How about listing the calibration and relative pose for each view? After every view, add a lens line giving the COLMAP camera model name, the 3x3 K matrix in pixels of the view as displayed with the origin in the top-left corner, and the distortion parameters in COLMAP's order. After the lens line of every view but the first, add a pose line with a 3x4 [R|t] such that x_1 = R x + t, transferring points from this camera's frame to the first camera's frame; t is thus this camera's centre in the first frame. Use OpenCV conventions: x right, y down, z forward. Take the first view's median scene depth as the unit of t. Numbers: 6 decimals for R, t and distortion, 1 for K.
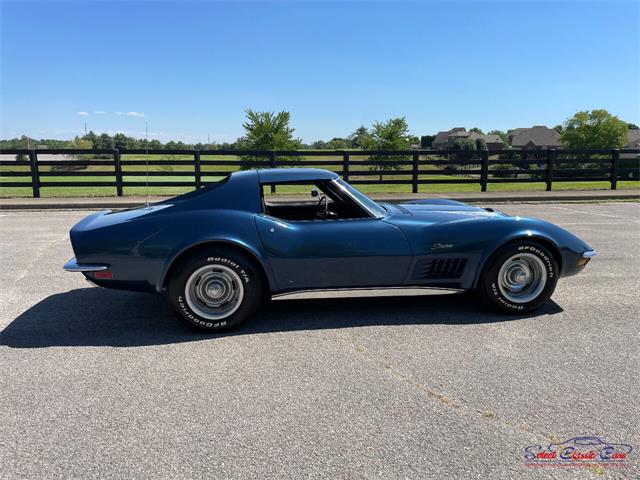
lens RADIAL K [[483.0, 0, 318.5], [0, 483.0, 240.5], [0, 0, 1]] dist [0.080566, -0.105299]
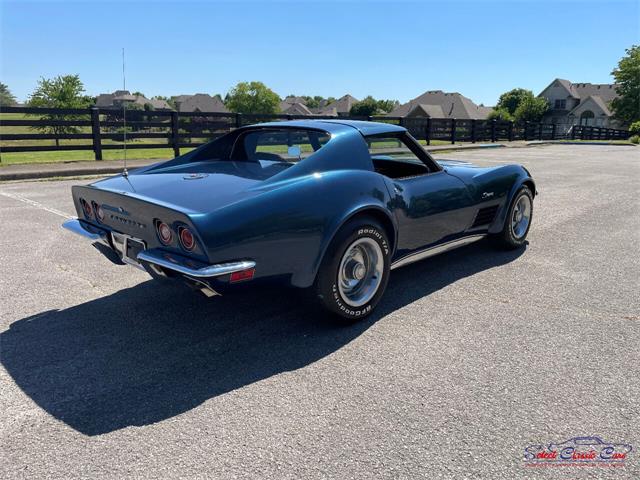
lens RADIAL K [[480.9, 0, 321.4], [0, 480.9, 238.1], [0, 0, 1]] dist [0.087936, -0.115362]
pose [[0.789080, -0.132893, 0.599743, -0.178186], [0.095038, 0.990974, 0.094542, -0.007742], [-0.606894, -0.017603, 0.794588, 0.097167]]
